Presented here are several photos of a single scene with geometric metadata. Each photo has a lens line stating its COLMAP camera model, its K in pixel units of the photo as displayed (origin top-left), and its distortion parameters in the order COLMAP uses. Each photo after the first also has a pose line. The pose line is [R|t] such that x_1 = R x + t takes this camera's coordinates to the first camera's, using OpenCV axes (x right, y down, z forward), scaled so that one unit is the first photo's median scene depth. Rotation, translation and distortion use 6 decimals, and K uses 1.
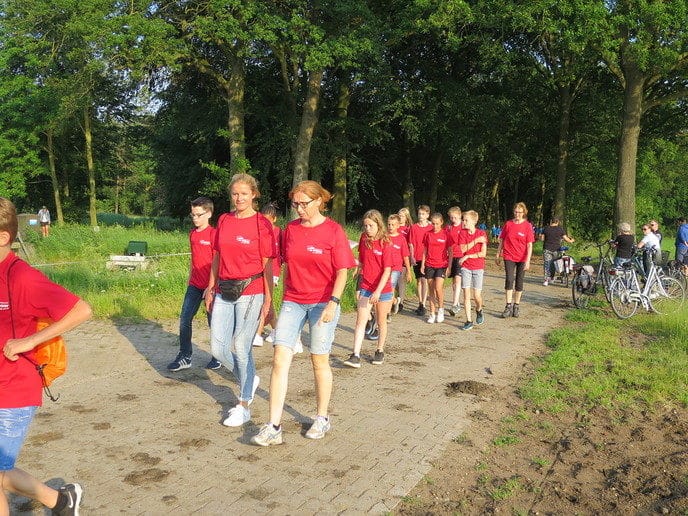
lens RADIAL K [[1114.4, 0, 344.0], [0, 1114.4, 258.0], [0, 0, 1]] dist [-0.164633, 0.049006]
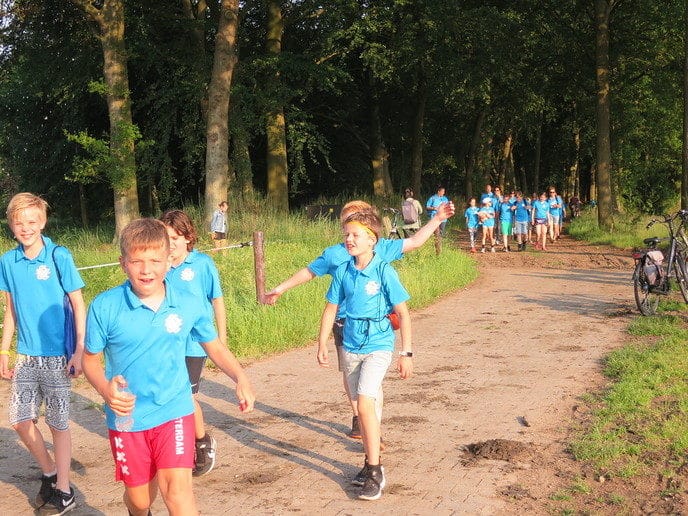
lens RADIAL K [[1114.4, 0, 344.0], [0, 1114.4, 258.0], [0, 0, 1]] dist [-0.164633, 0.049006]
pose [[0.996209, -0.065980, 0.056703, -0.005688], [0.065043, 0.997716, 0.018213, -0.012948], [-0.057775, -0.014456, 0.998225, 0.335050]]
